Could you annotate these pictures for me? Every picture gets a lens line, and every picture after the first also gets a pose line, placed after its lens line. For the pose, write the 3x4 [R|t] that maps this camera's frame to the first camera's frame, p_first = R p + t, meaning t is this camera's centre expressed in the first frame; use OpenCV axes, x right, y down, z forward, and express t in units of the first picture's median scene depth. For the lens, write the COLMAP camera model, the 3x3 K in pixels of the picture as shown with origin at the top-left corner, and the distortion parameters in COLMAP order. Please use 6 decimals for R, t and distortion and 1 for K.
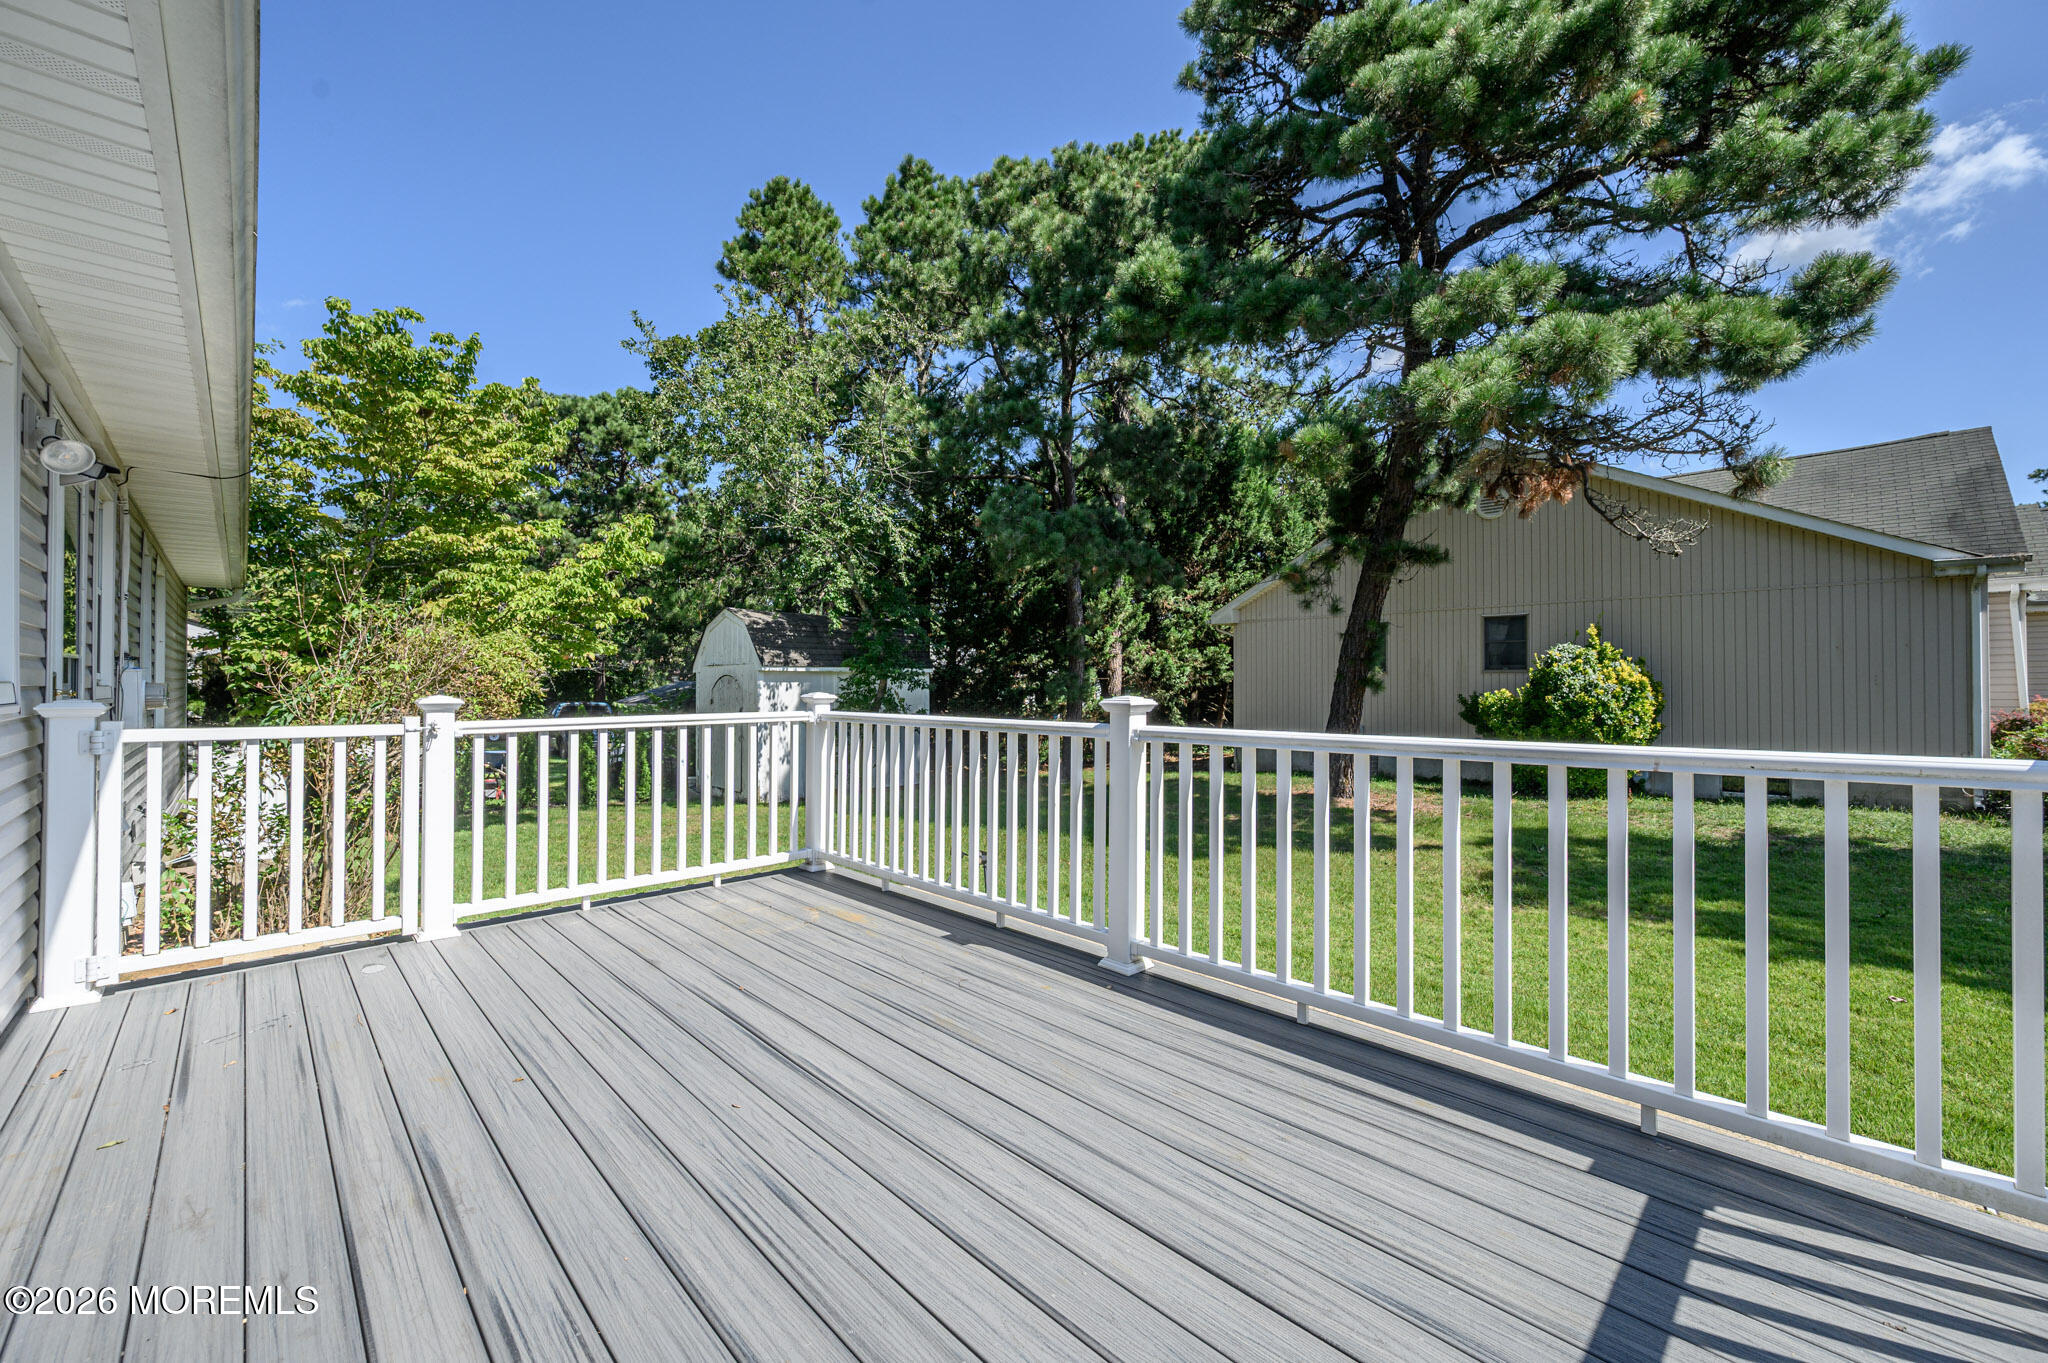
lens RADIAL K [[802.9, 0, 1036.6], [0, 802.9, 673.3], [0, 0, 1]] dist [-0.000063, 0.000041]
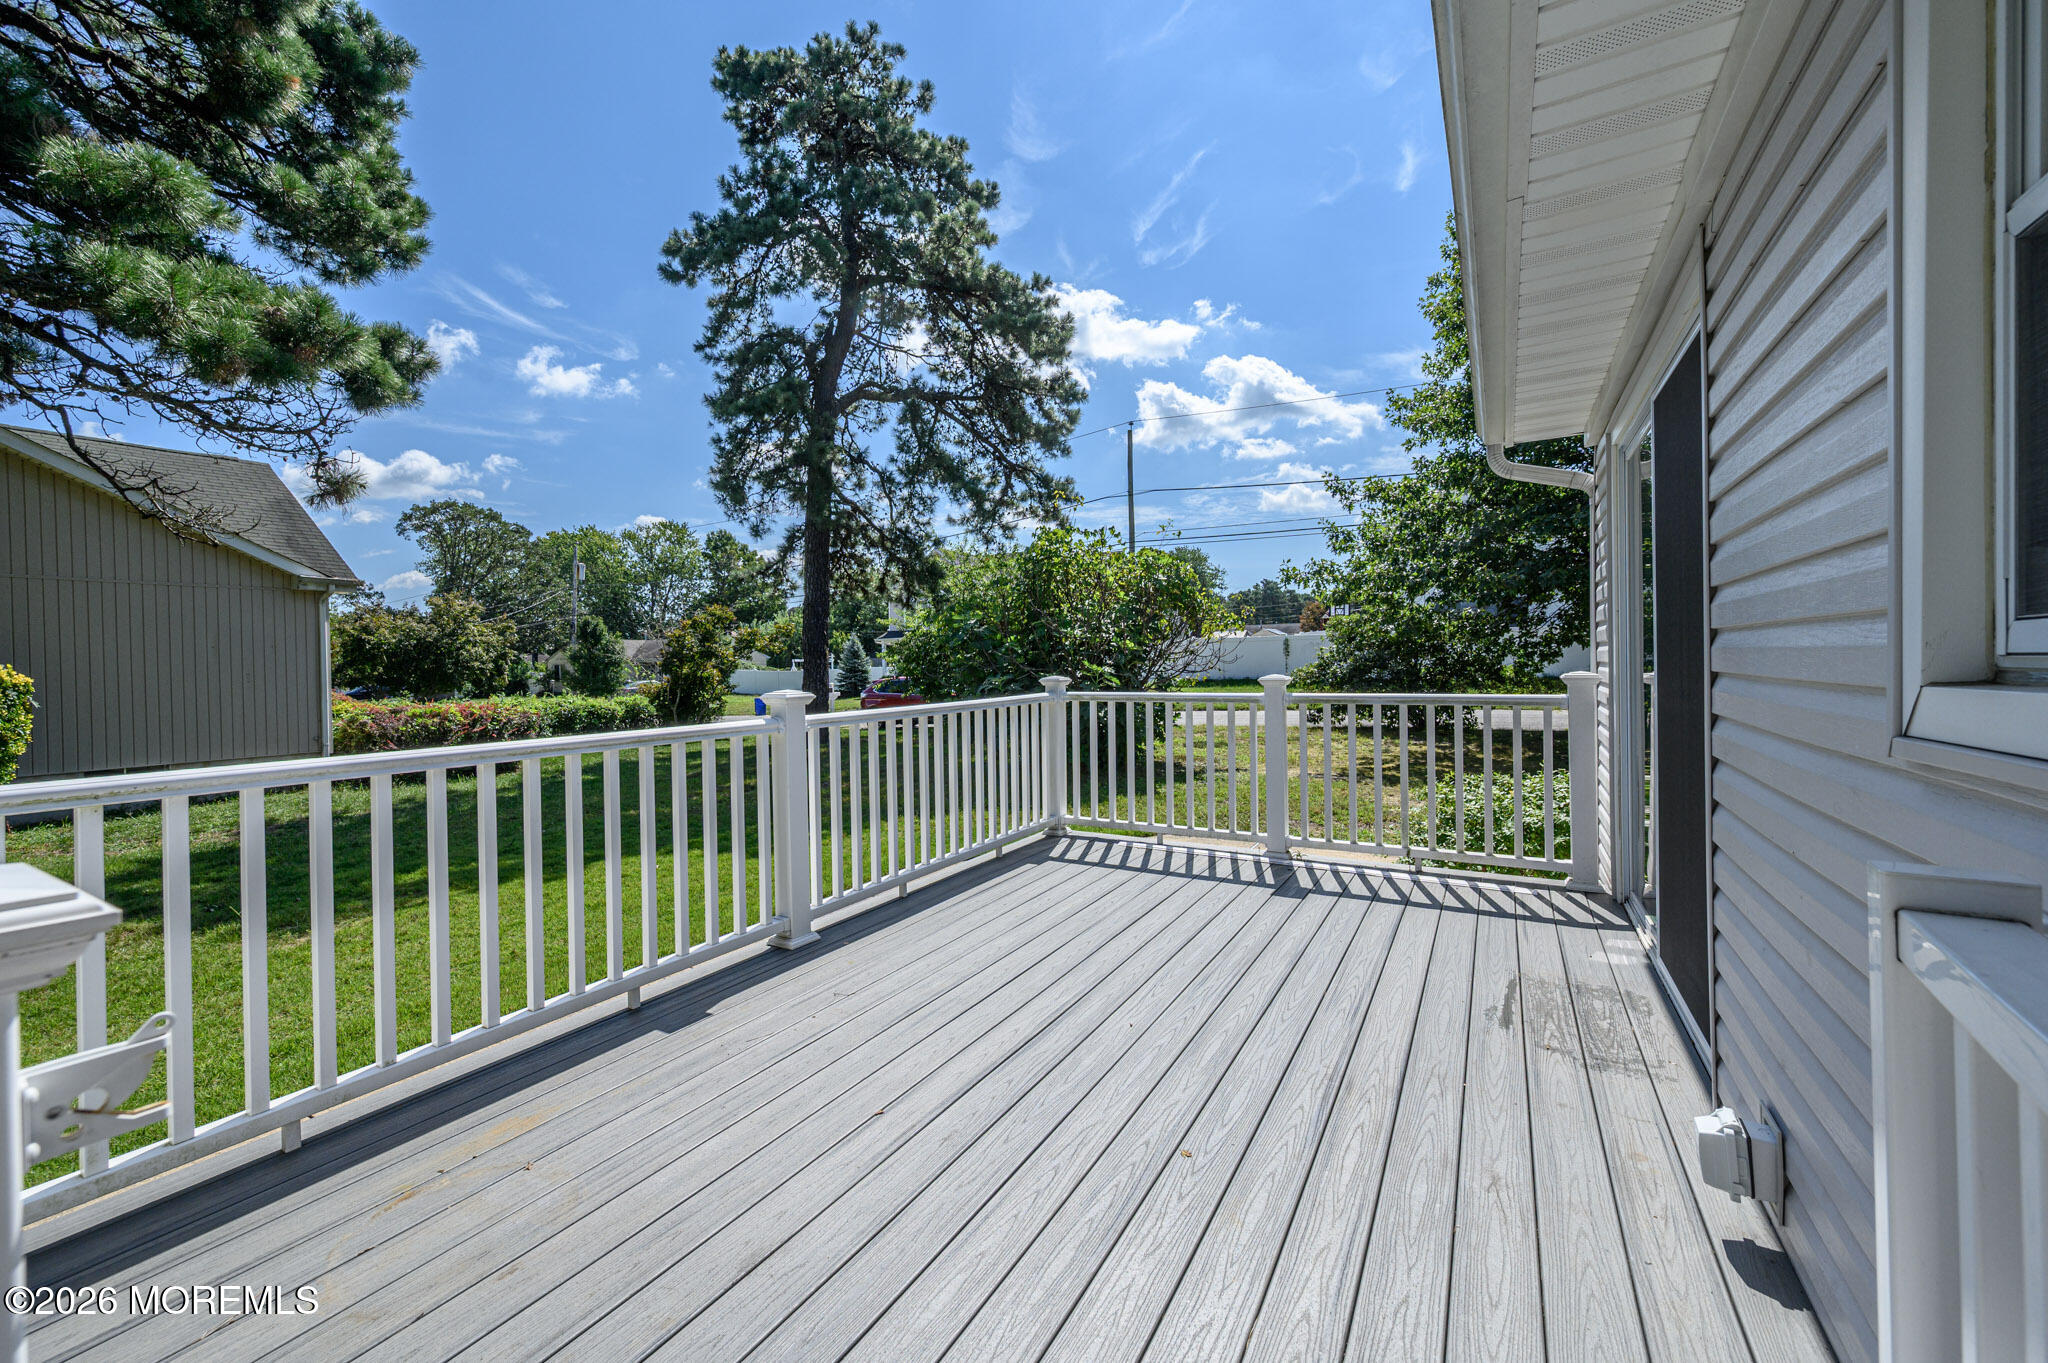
lens RADIAL K [[802.9, 0, 1036.6], [0, 802.9, 673.3], [0, 0, 1]] dist [-0.000063, 0.000041]
pose [[-0.271957, -0.002871, 0.962305, -1.011982], [0.006520, 0.999967, 0.004826, 0.008311], [-0.962287, 0.007587, -0.271929, 0.994376]]
